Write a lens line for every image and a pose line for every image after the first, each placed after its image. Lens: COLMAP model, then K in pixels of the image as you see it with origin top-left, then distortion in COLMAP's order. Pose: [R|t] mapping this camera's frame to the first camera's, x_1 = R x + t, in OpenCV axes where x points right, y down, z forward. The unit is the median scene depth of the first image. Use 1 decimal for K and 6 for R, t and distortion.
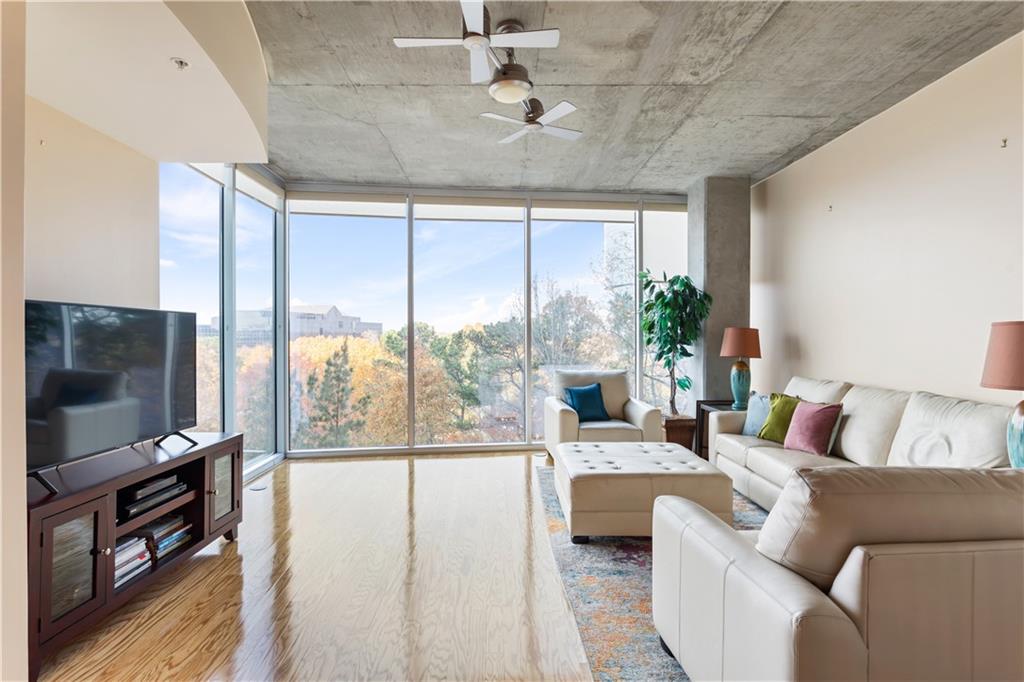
lens RADIAL K [[515.3, 0, 521.6], [0, 515.3, 341.1], [0, 0, 1]] dist [-0.002358, -0.000647]
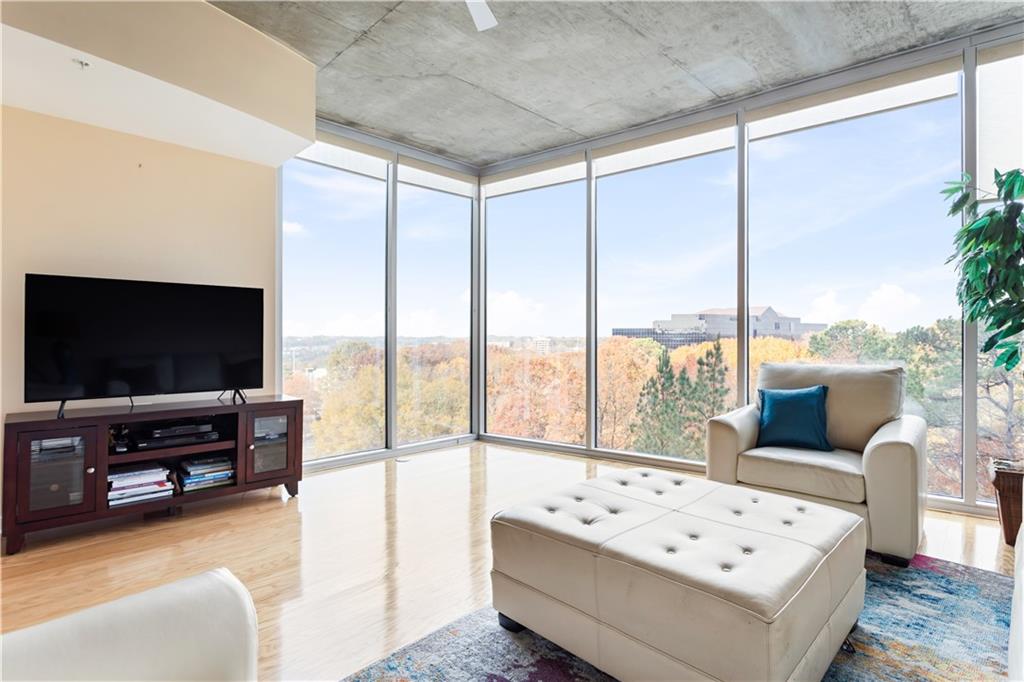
lens RADIAL K [[515.3, 0, 514.4], [0, 515.3, 335.9], [0, 0, 1]] dist [-0.002358, -0.000647]
pose [[0.691763, -0.004876, -0.722108, 0.328420], [-0.005723, 0.999909, -0.012234, 0.035017], [0.722102, 0.012596, 0.691672, 0.345482]]
